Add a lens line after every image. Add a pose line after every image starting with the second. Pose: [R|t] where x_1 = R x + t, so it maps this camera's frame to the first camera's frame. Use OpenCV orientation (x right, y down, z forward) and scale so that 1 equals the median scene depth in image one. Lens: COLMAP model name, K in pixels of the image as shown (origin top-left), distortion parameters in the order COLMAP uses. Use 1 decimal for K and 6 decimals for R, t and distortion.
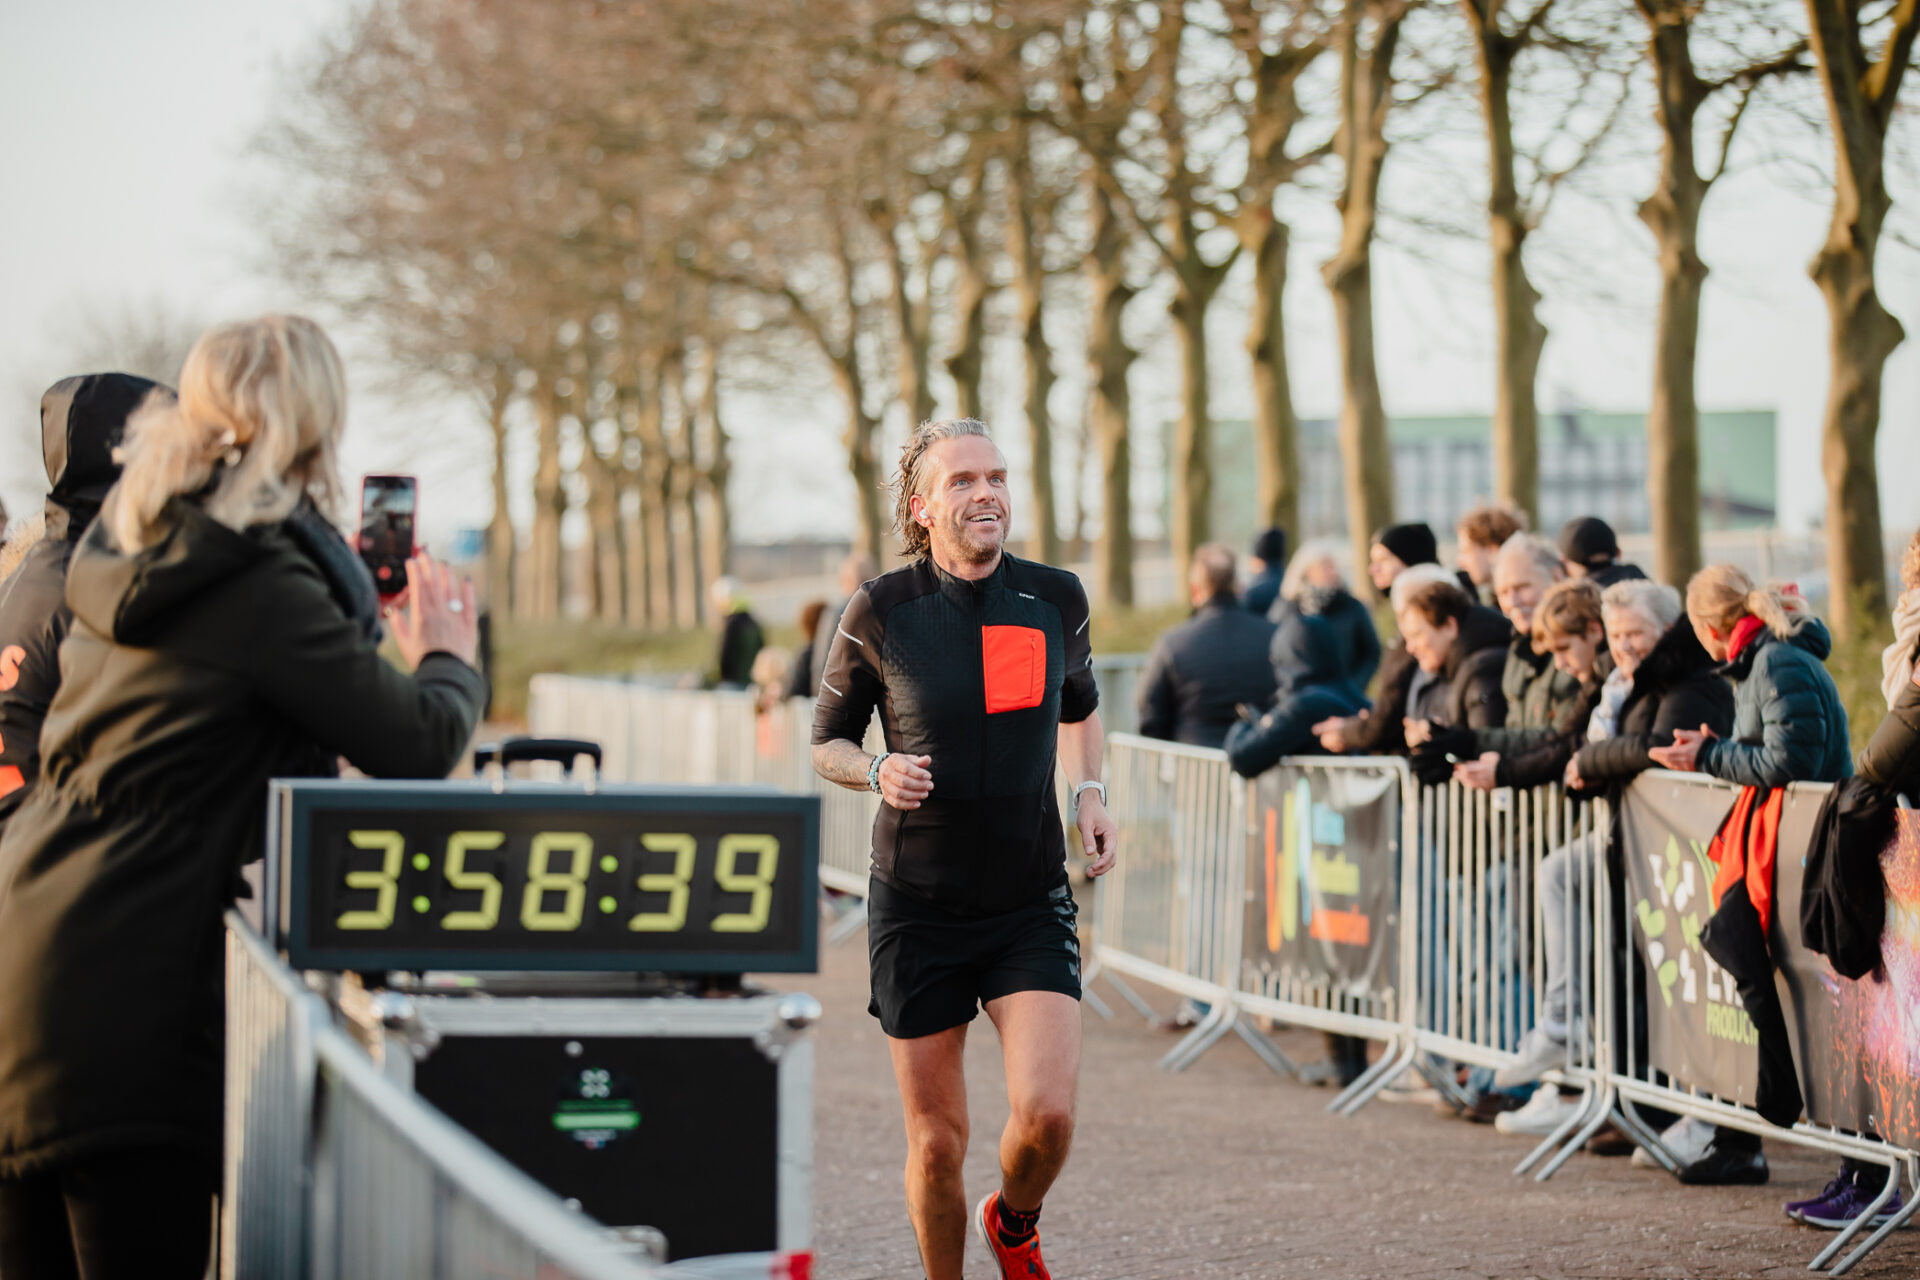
lens RADIAL K [[6464.2, 0, 960.0], [0, 6464.2, 640.0], [0, 0, 1]] dist [0.029361, 2.144938]
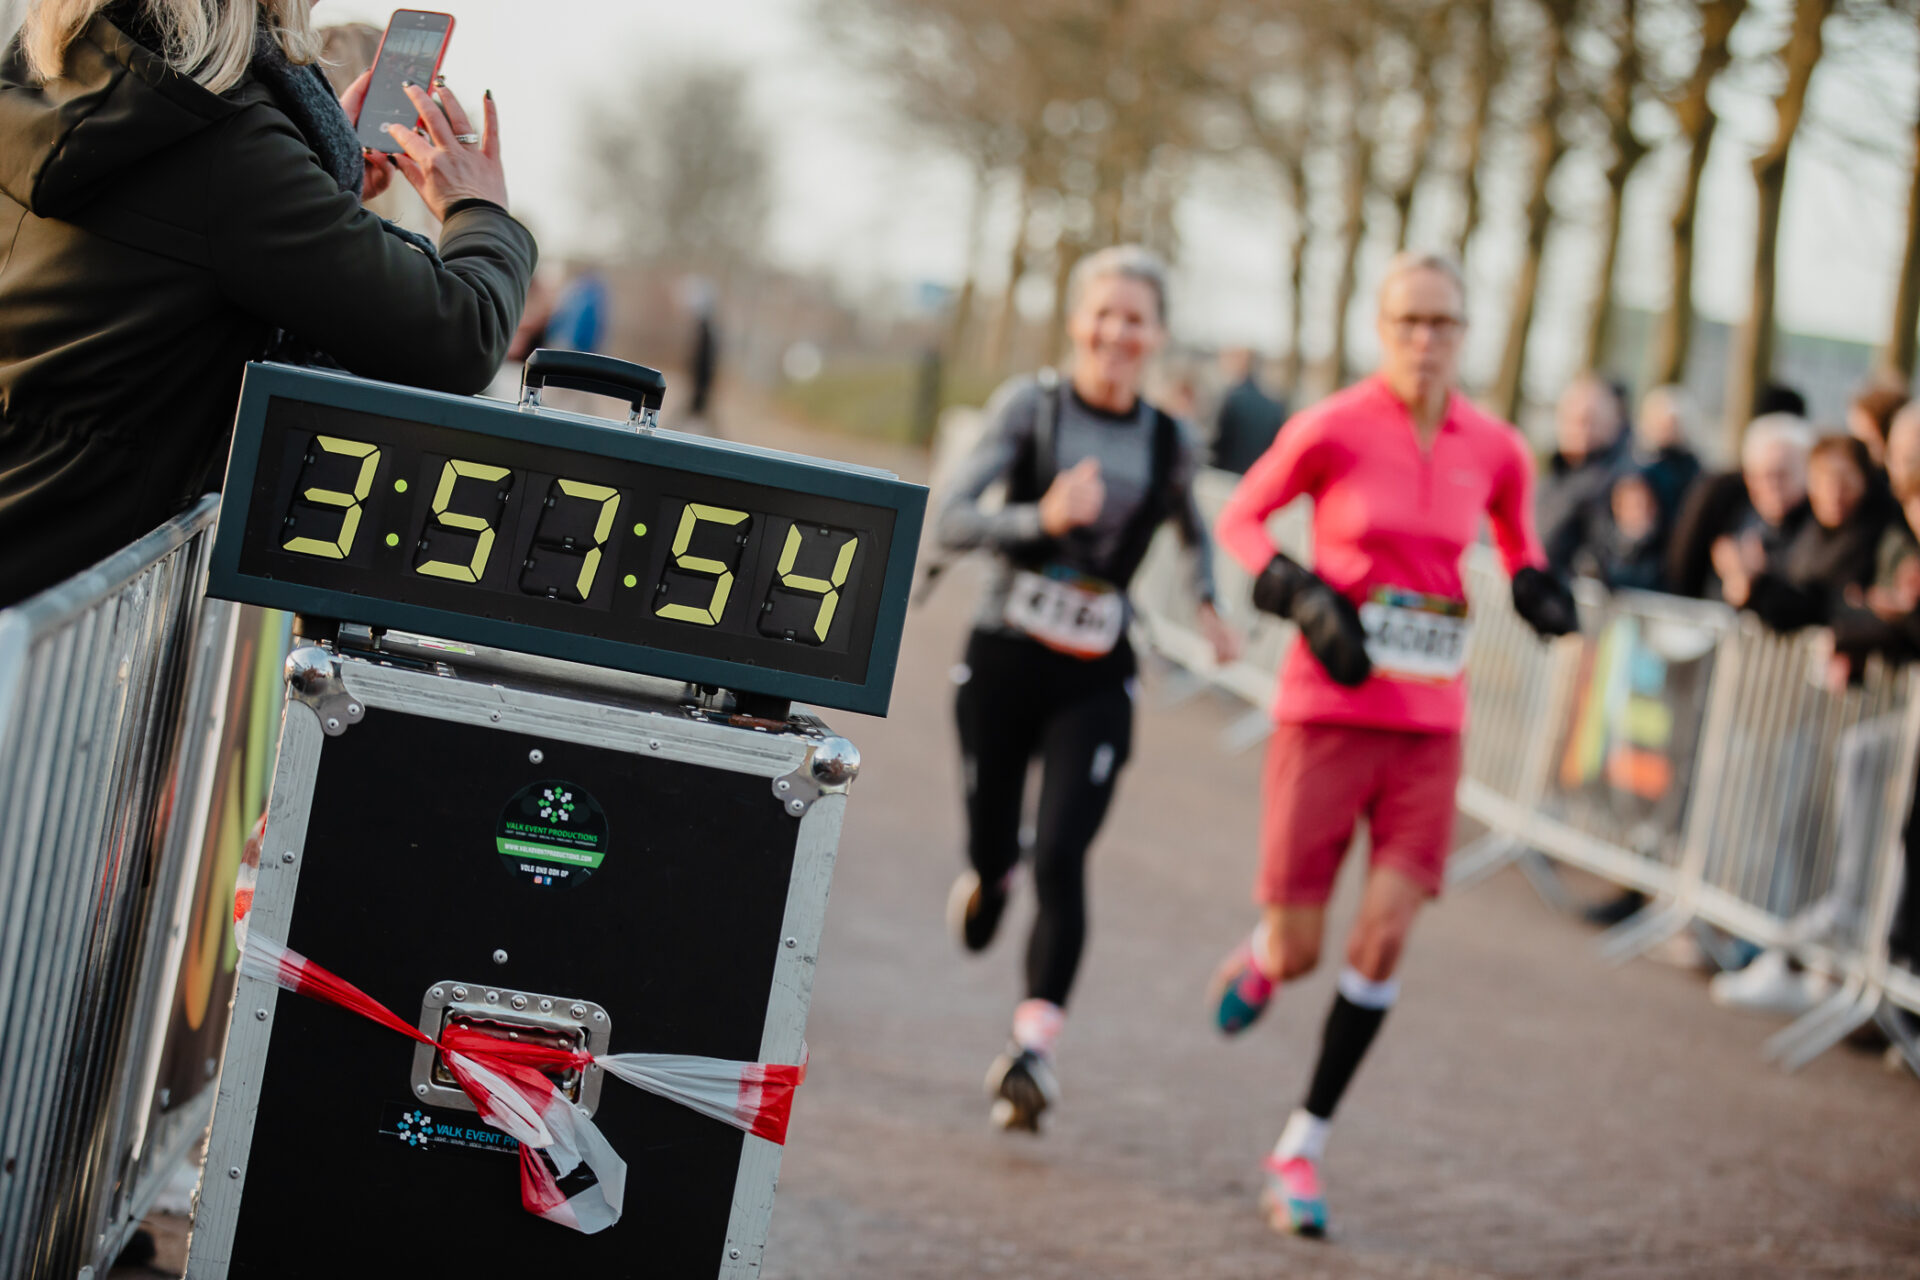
lens RADIAL K [[5721.2, 0, 960.0], [0, 5721.2, 640.0], [0, 0, 1]] dist [0.008845, -1.319346]
pose [[0.983530, 0.167868, -0.066996, 0.012426], [-0.165304, 0.985340, 0.042187, 0.004809], [0.073096, -0.030417, 0.996861, 0.123362]]
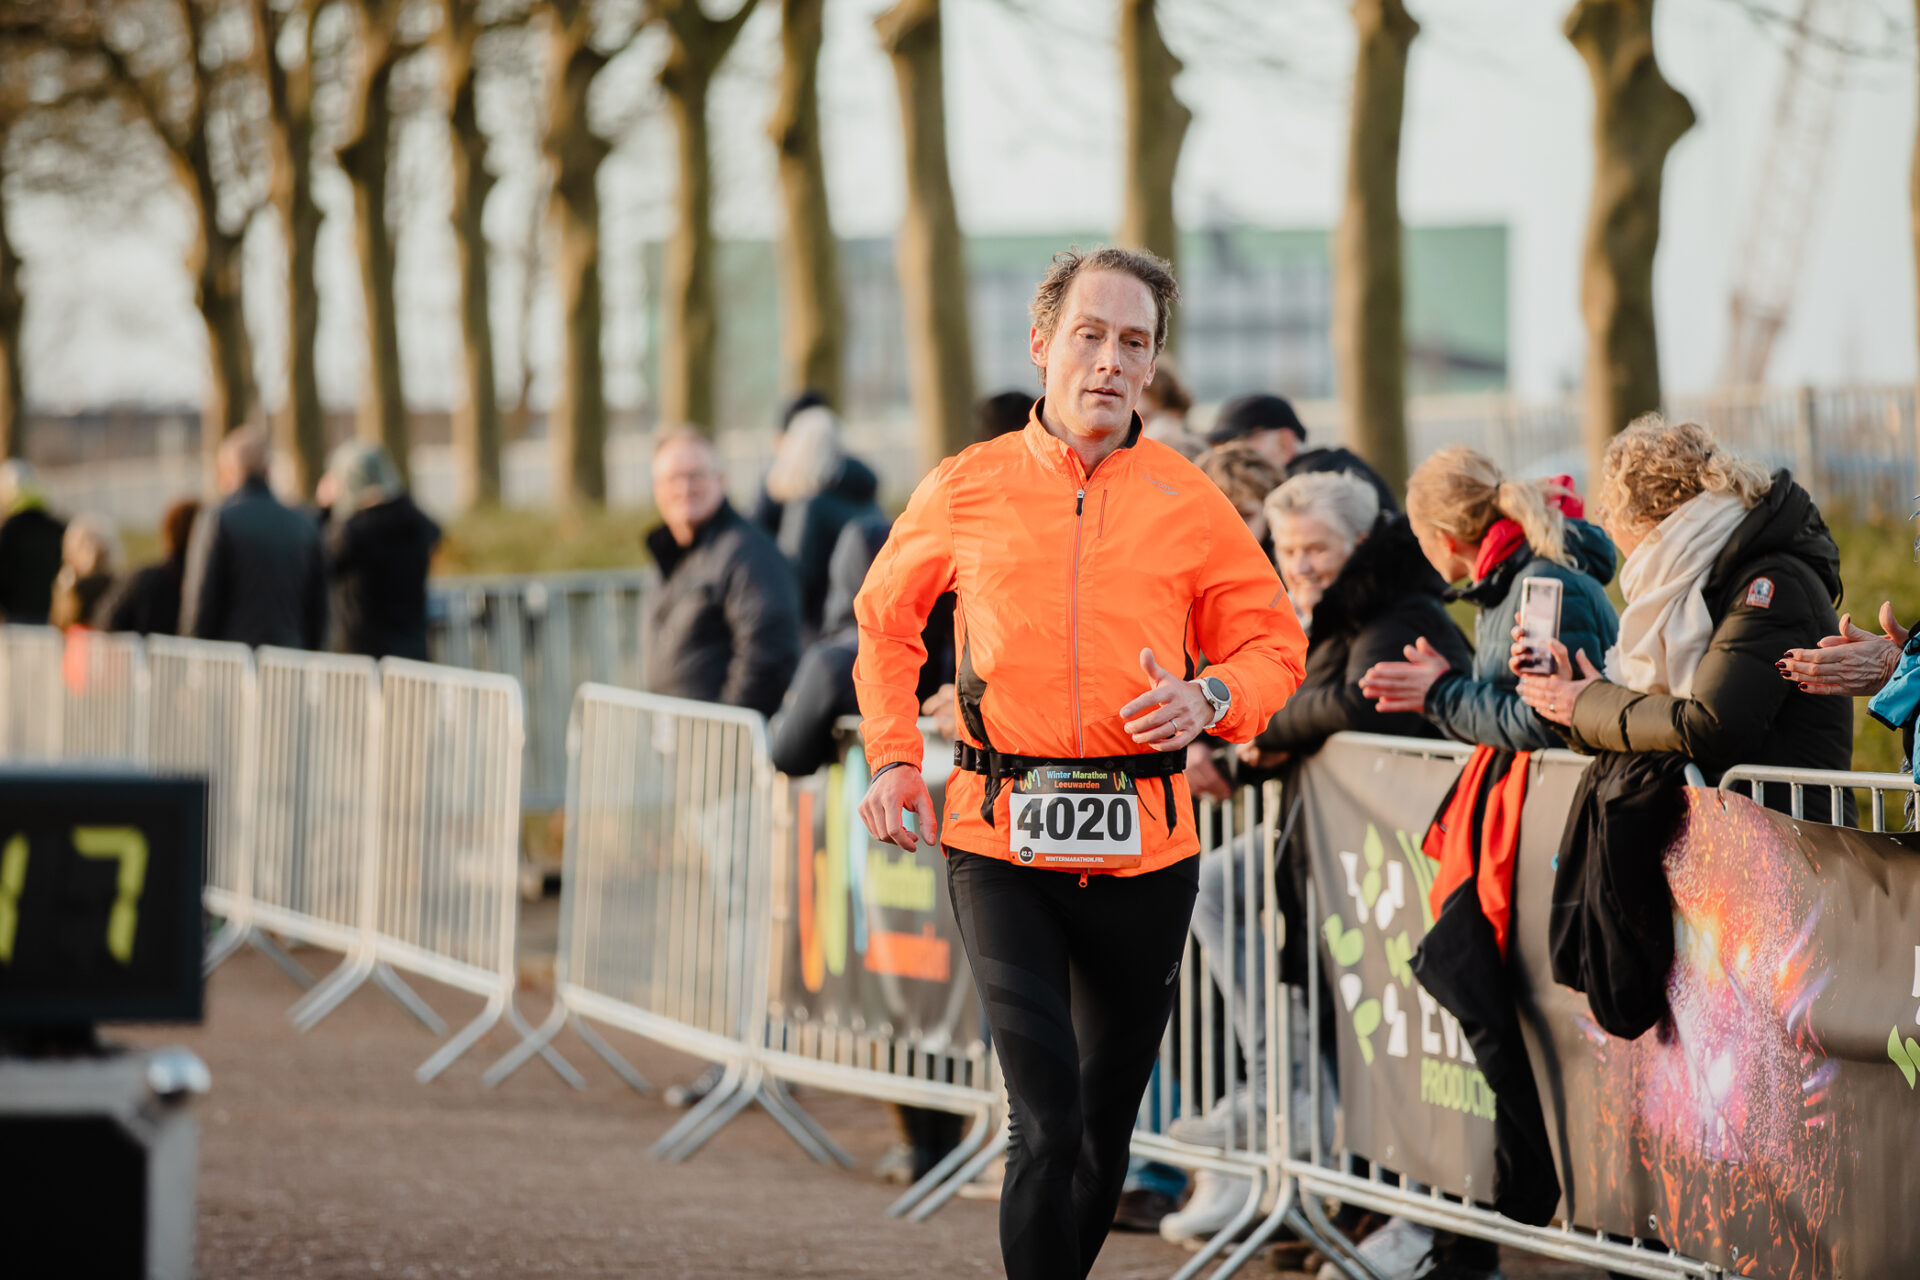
lens RADIAL K [[9225.7, 0, 960.0], [0, 9225.7, 640.0], [0, 0, 1]] dist [0.129347, 64.529238]
pose [[0.997850, -0.003445, 0.065451, -0.001880], [0.002806, 0.999948, 0.009853, -0.000335], [-0.065481, -0.009648, 0.997807, -0.013378]]
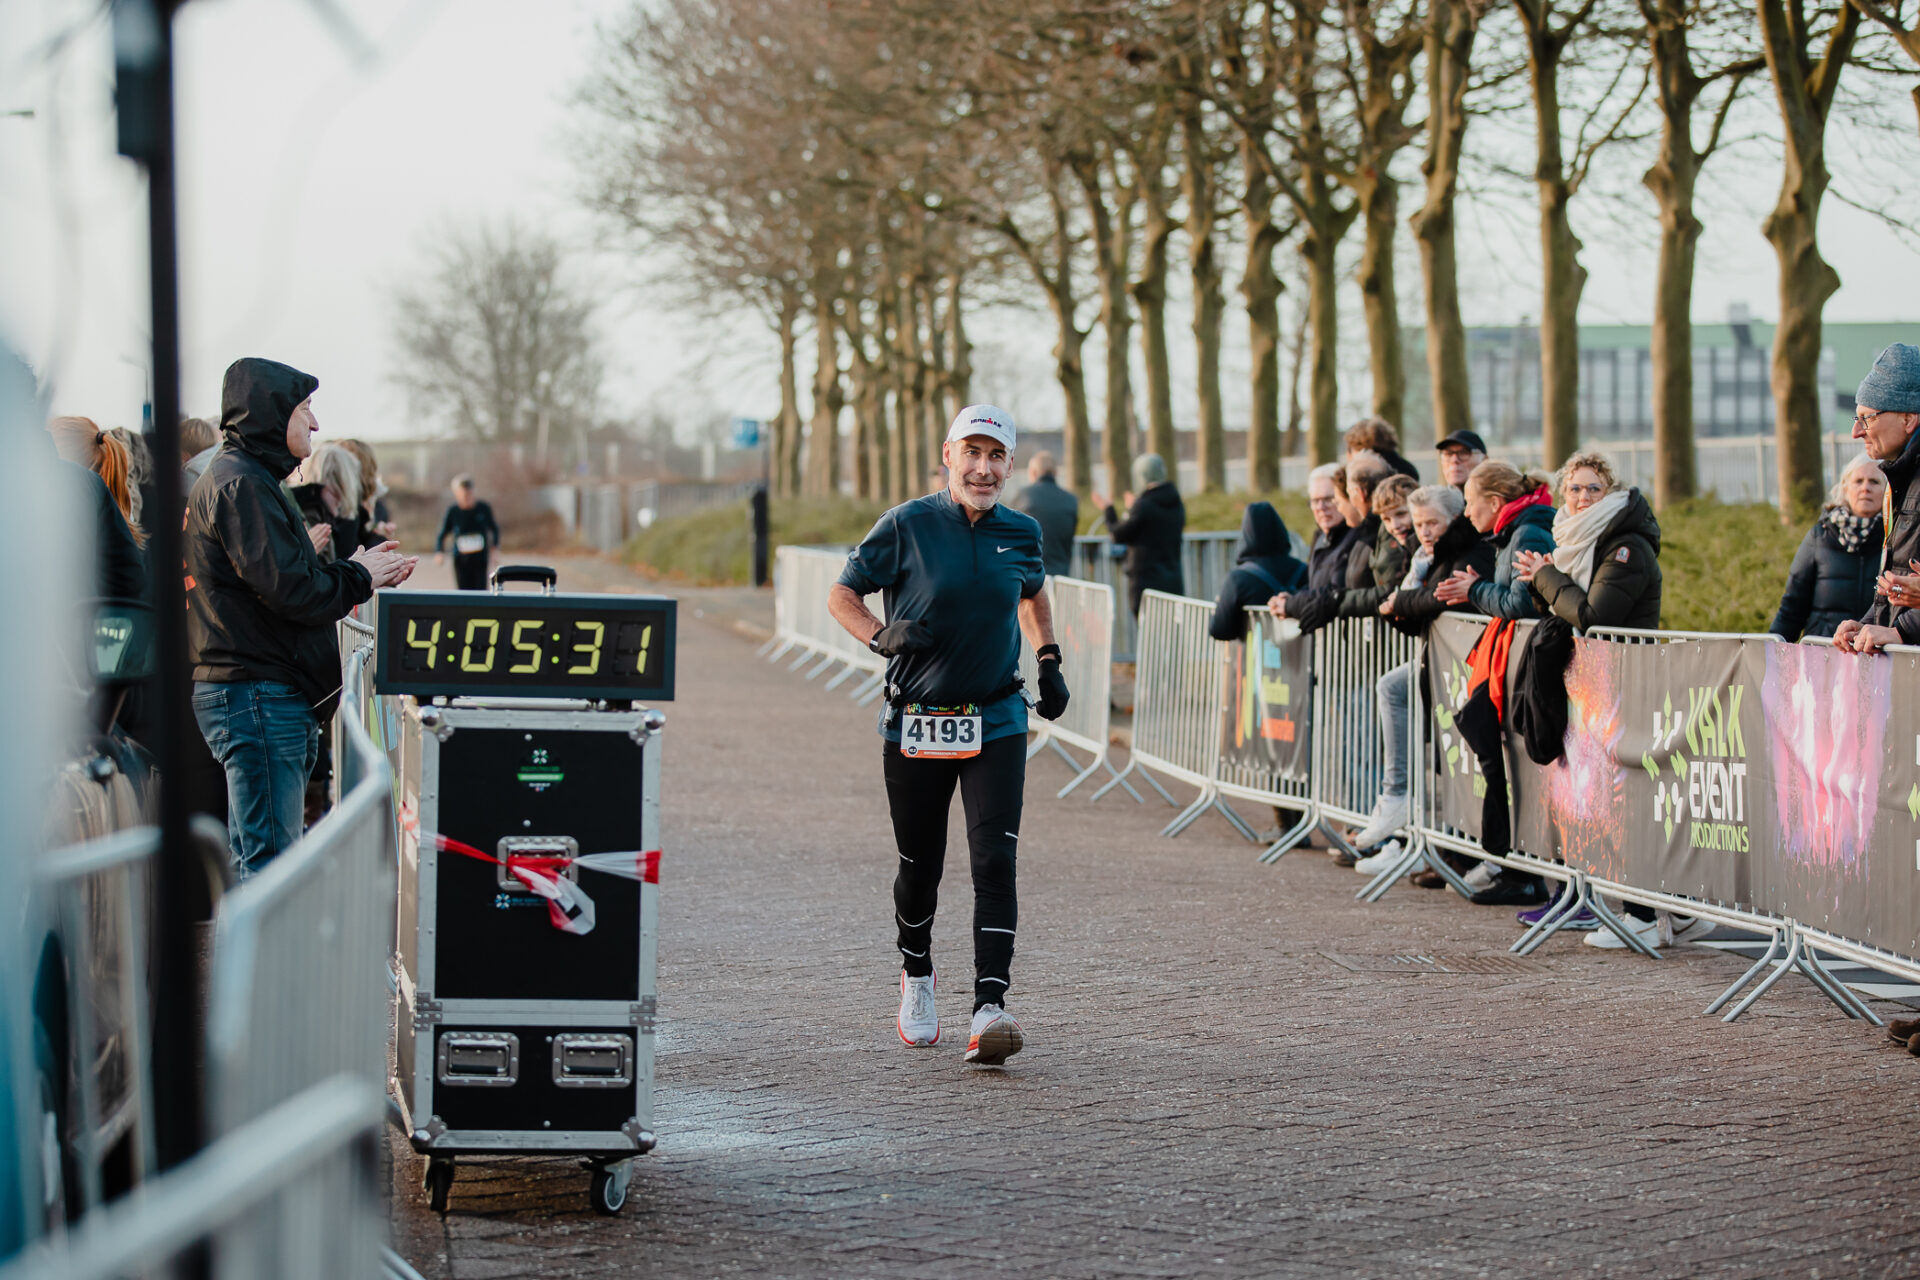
lens RADIAL K [[5783.4, 0, 960.0], [0, 5783.4, 640.0], [0, 0, 1]] dist [-0.091606, 0.440390]
pose [[0.998790, 0.008606, -0.048414, 0.052562], [-0.007593, 0.999749, 0.021063, 0.000341], [0.048583, -0.020670, 0.998605, -0.230884]]
